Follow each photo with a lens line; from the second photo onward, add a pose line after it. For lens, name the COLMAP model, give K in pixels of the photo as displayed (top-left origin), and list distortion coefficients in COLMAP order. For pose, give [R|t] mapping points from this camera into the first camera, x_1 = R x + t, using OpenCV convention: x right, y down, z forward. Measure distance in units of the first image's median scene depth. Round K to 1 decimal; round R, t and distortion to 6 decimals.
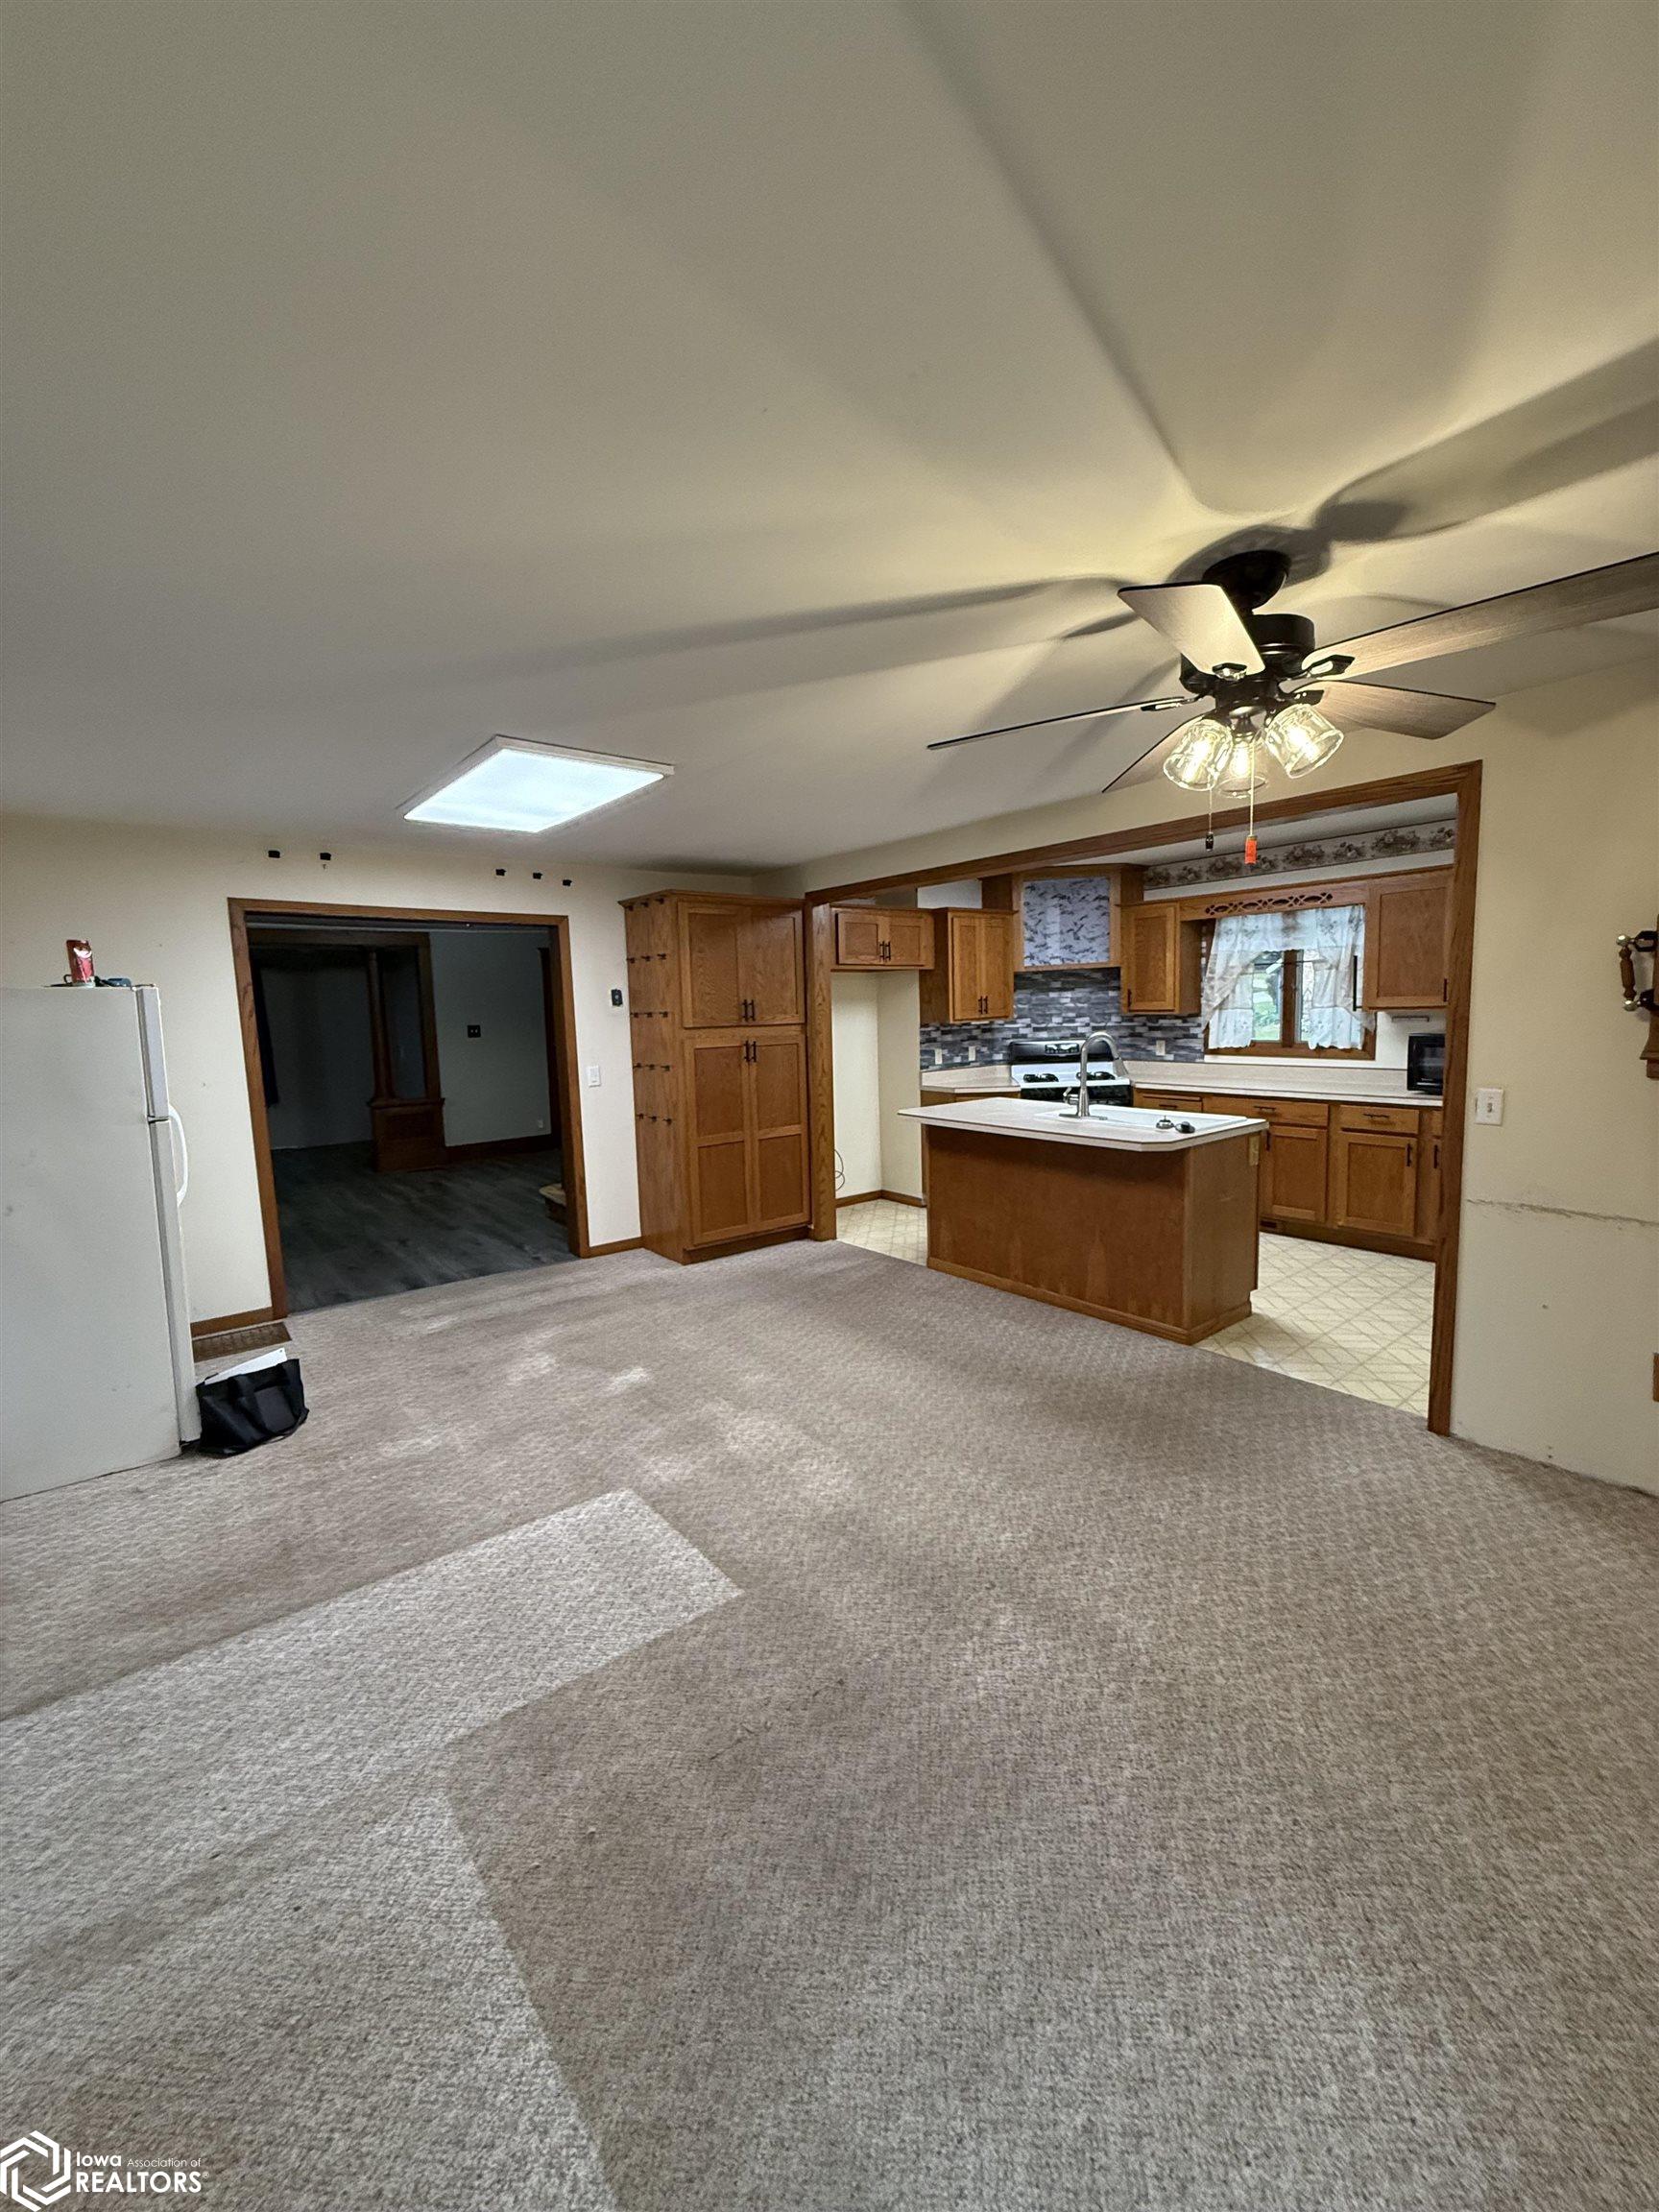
lens RADIAL K [[874.3, 0, 829.5], [0, 874.3, 1106.0], [0, 0, 1]] dist [-0.002127, -0.000065]
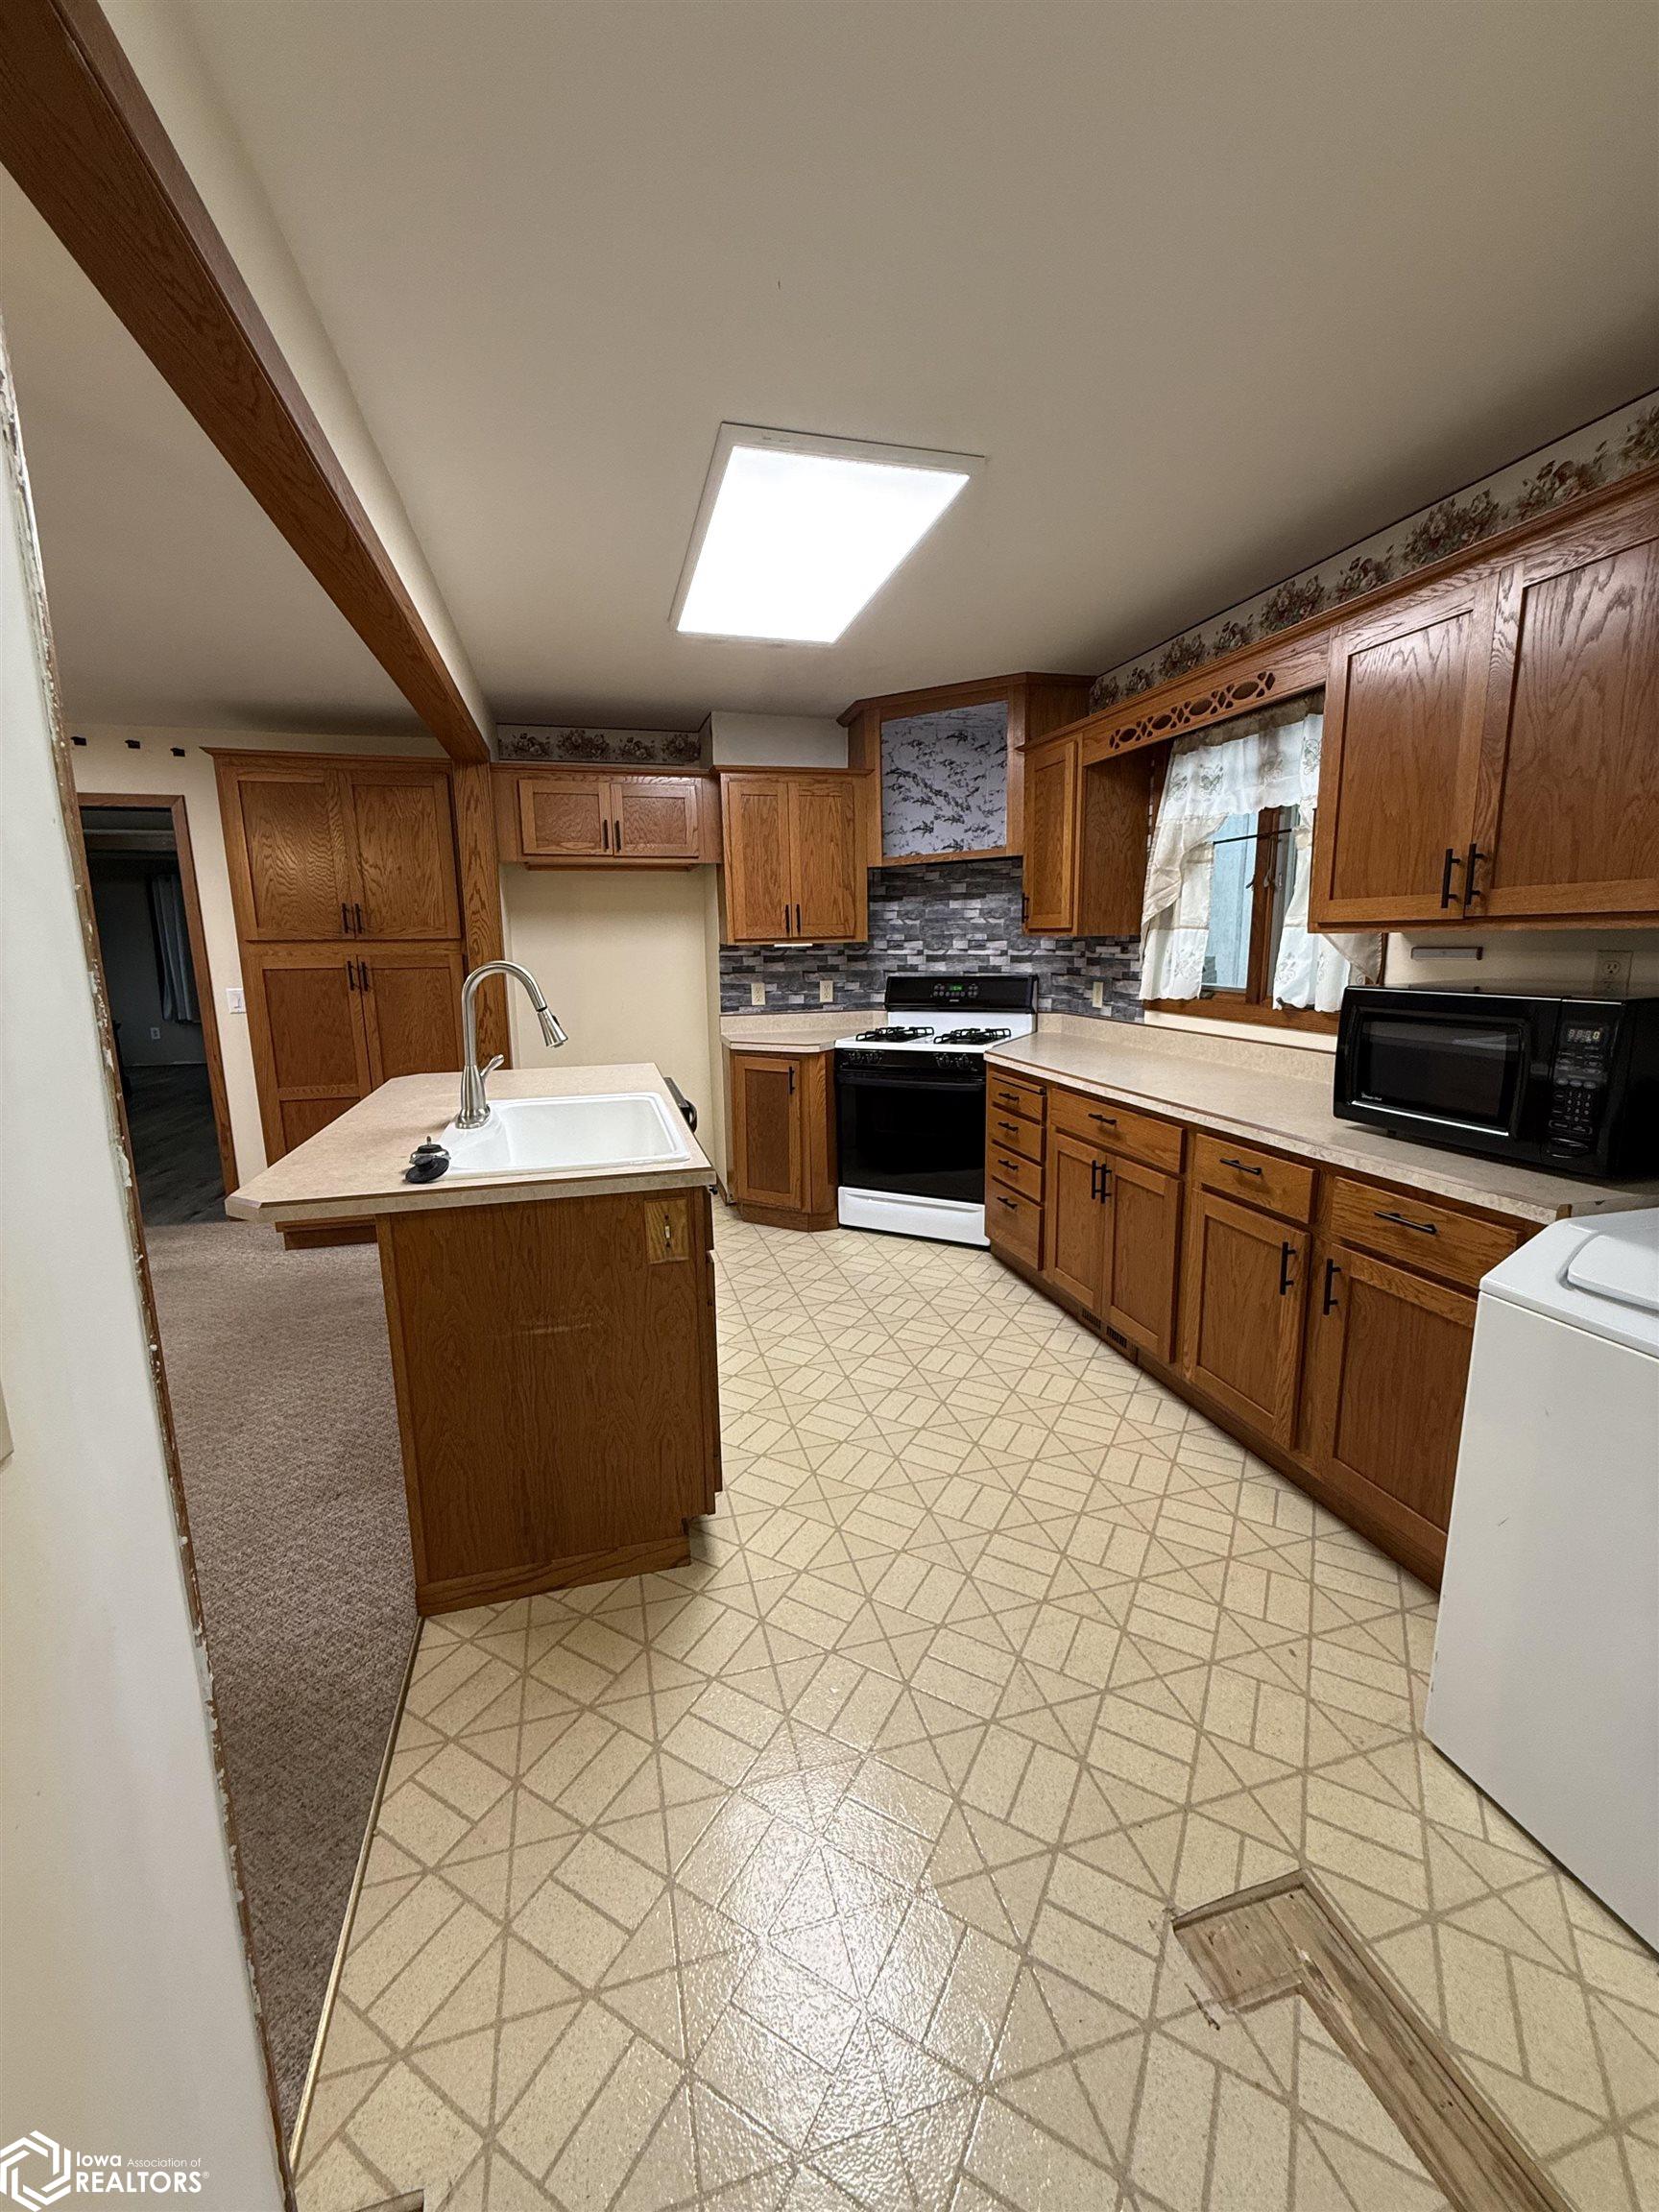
lens RADIAL K [[874.3, 0, 829.5], [0, 874.3, 1106.0], [0, 0, 1]] dist [-0.002127, -0.000065]
pose [[0.919938, 0.089848, -0.381631, 0.449213], [-0.058244, 0.993905, 0.093598, -0.036676], [0.387715, -0.063877, 0.919564, 0.382769]]
